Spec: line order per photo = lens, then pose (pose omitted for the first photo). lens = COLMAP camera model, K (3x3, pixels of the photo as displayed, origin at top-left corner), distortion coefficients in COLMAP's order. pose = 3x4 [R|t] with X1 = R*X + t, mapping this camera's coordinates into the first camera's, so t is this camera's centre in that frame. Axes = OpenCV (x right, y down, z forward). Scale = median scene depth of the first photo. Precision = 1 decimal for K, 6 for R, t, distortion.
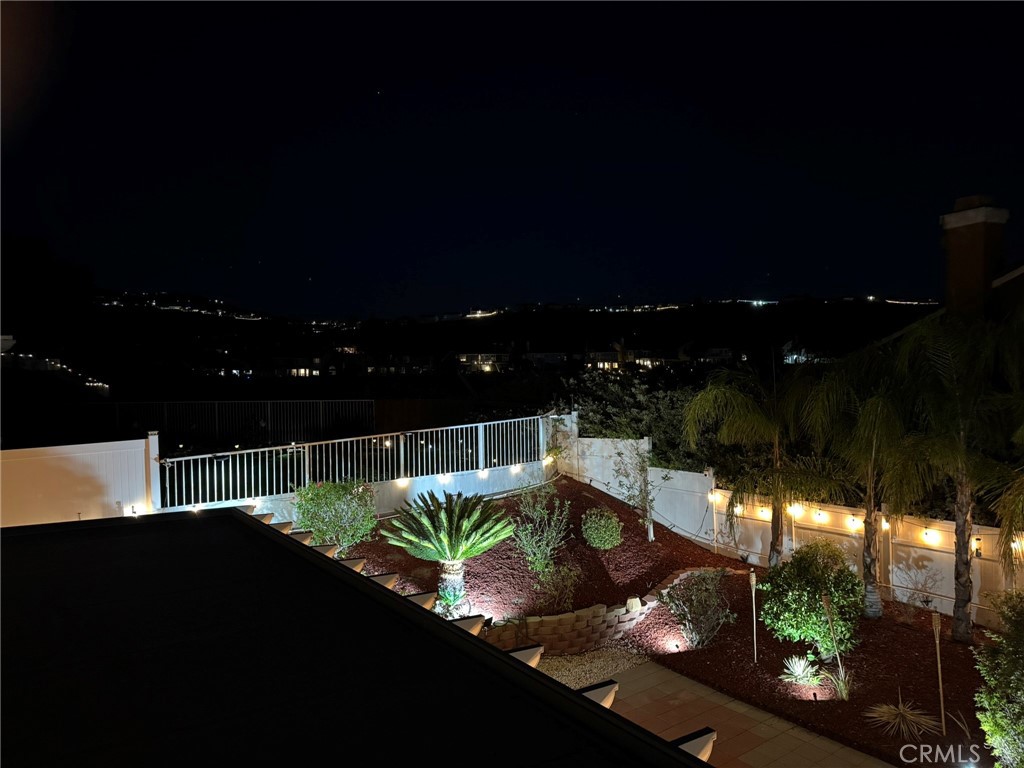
lens RADIAL K [[681.9, 0, 512.0], [0, 681.9, 384.0], [0, 0, 1]] dist [-0.046229, -0.001262]
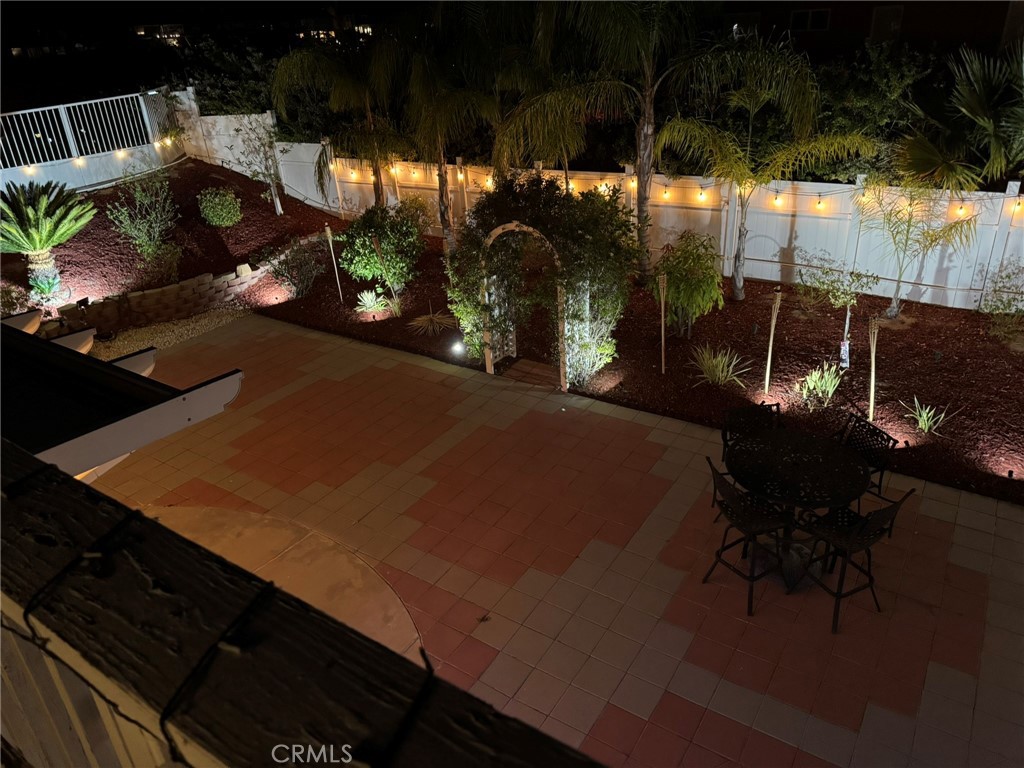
lens RADIAL K [[684.7, 0, 512.0], [0, 684.7, 384.0], [0, 0, 1]] dist [-0.002292, -0.001626]
pose [[0.932889, -0.187047, 0.307785, 0.202088], [0.036133, 0.898862, 0.436739, 0.018435], [-0.358347, -0.396307, 0.845297, -0.172582]]
